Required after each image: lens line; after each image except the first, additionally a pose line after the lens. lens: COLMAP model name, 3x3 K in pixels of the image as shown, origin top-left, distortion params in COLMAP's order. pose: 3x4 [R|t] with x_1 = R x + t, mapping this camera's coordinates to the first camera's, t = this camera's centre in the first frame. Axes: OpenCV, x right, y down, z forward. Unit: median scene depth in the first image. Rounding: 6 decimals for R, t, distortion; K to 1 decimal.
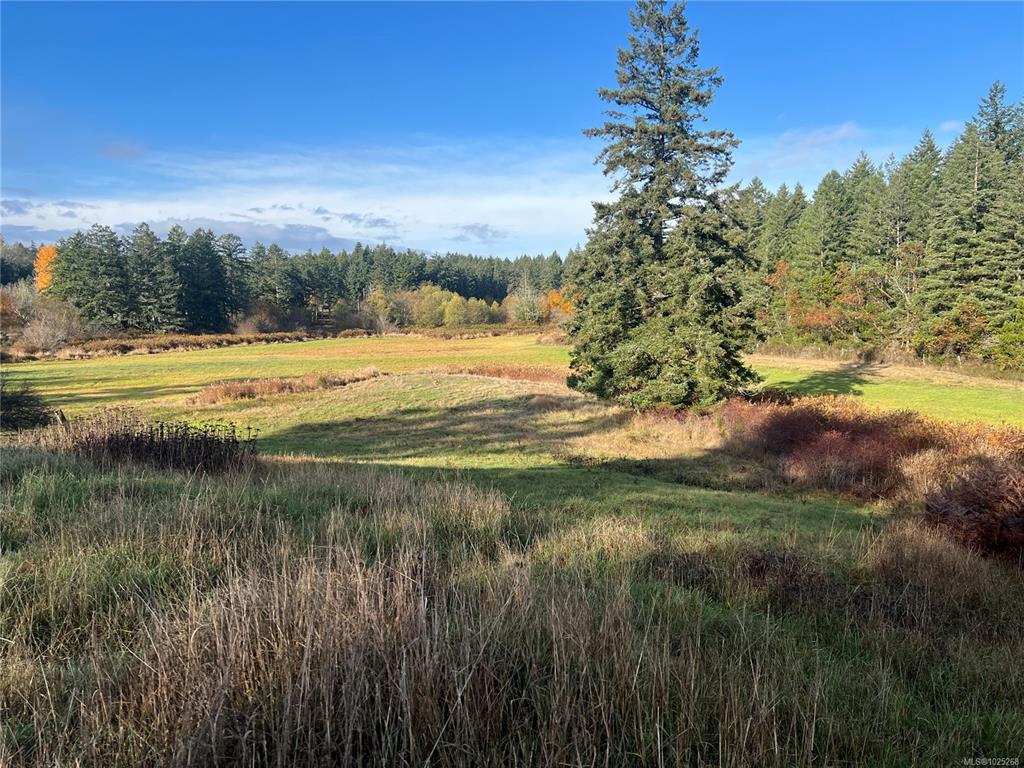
lens RADIAL K [[772.0, 0, 518.3], [0, 772.0, 401.5], [0, 0, 1]] dist [0.125624, -0.224445]
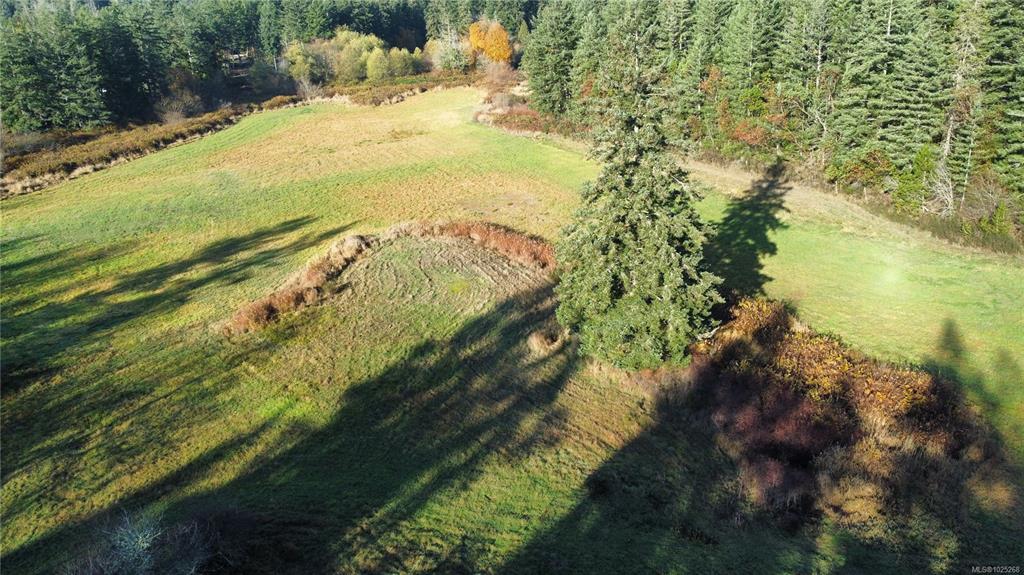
lens RADIAL K [[793.3, 0, 512.0], [0, 793.3, 287.5], [0, 0, 1]] dist [-0.000693, -0.004673]
pose [[0.993437, -0.068856, 0.091337, -0.033702], [0.044774, 0.968885, 0.243428, -0.107368], [-0.105257, -0.237741, 0.965609, -0.051270]]
